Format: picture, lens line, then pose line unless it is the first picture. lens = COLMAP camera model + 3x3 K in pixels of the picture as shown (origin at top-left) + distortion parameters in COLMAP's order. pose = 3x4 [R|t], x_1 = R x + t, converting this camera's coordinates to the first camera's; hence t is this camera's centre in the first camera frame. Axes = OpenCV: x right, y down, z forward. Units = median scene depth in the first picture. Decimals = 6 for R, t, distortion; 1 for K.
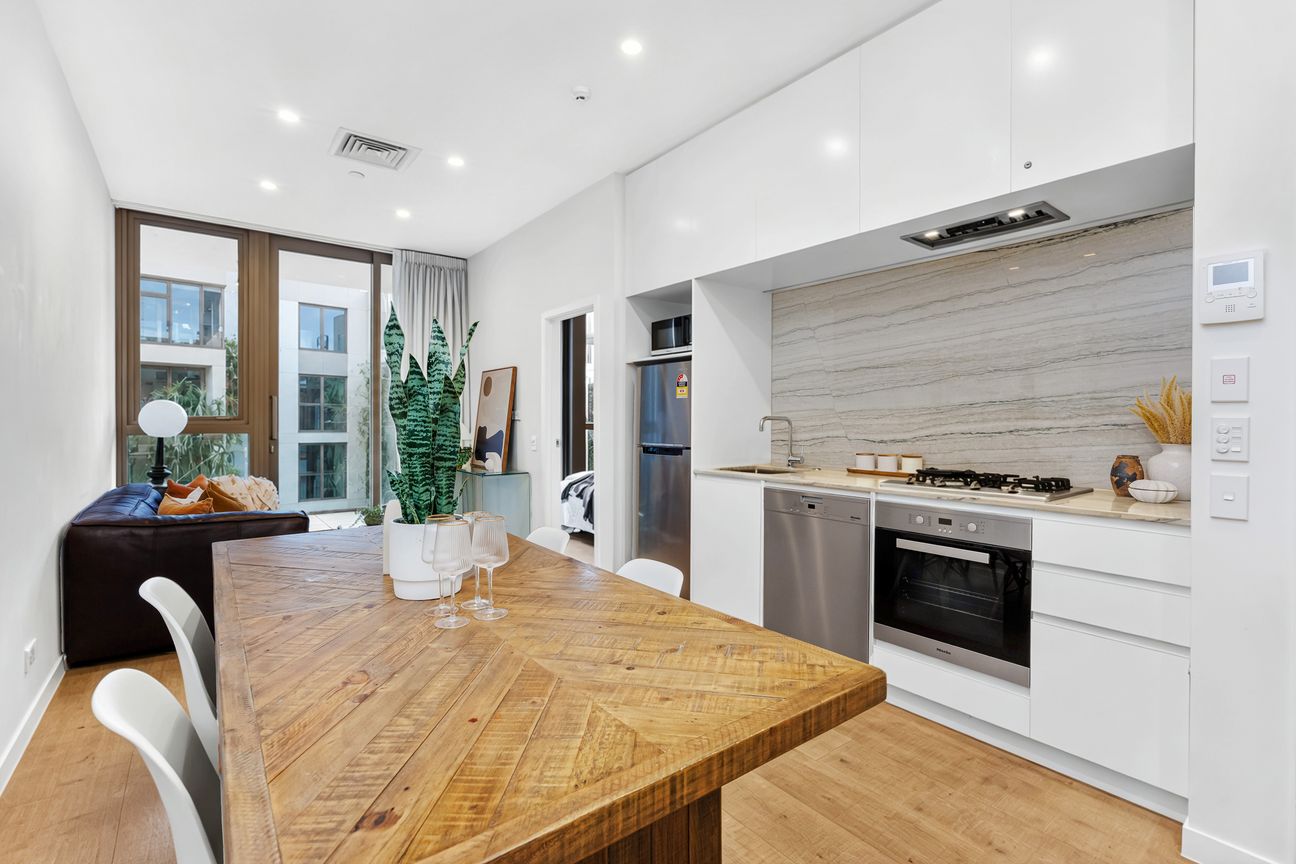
lens RADIAL K [[584.0, 0, 659.4], [0, 584.0, 430.9], [0, 0, 1]] dist [-0.009269, 0.000996]
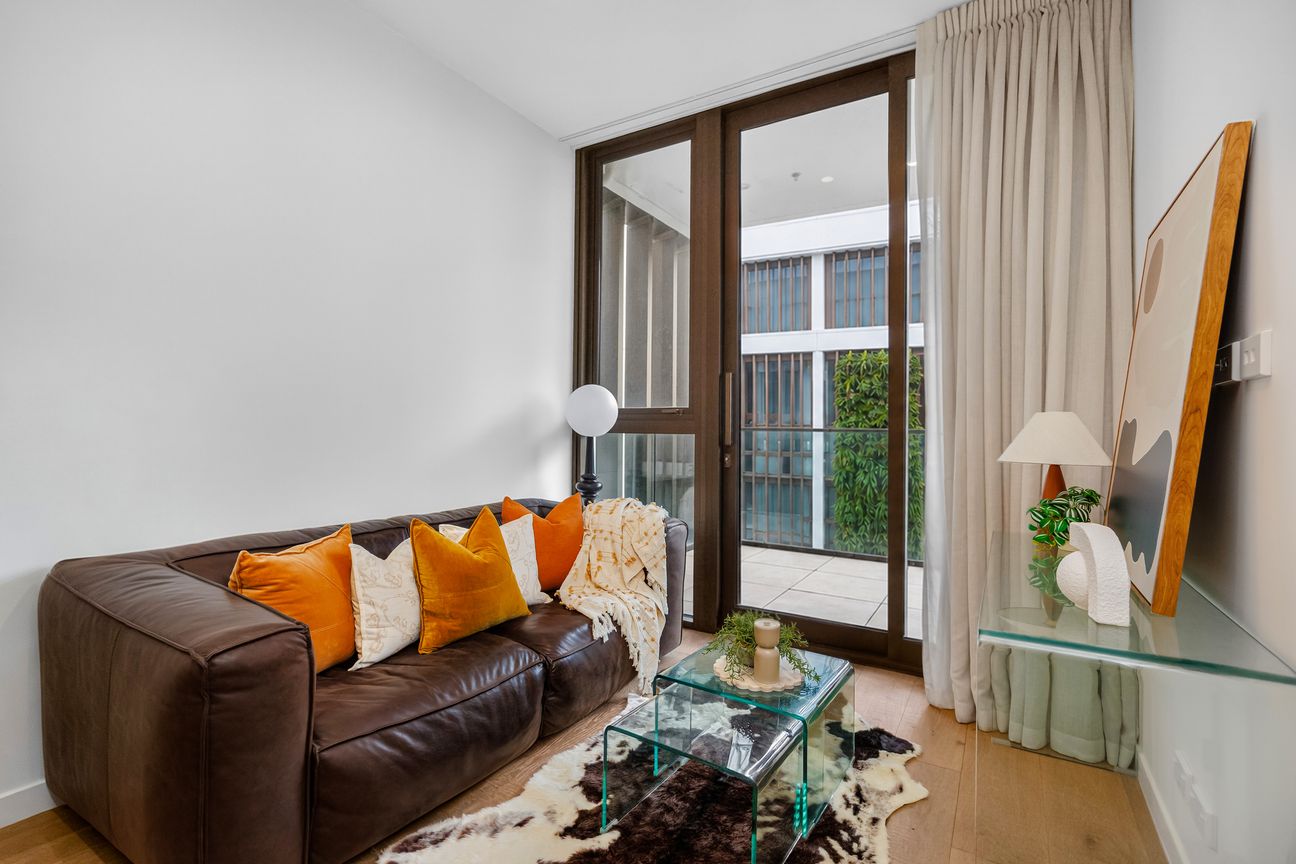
lens RADIAL K [[584.0, 0, 655.4], [0, 584.0, 421.6], [0, 0, 1]] dist [-0.009269, 0.000996]
pose [[0.351274, -0.011028, -0.936208, -0.123398], [-0.032928, 0.999167, -0.024124, 0.007289], [0.935693, 0.039301, 0.350618, 0.721729]]
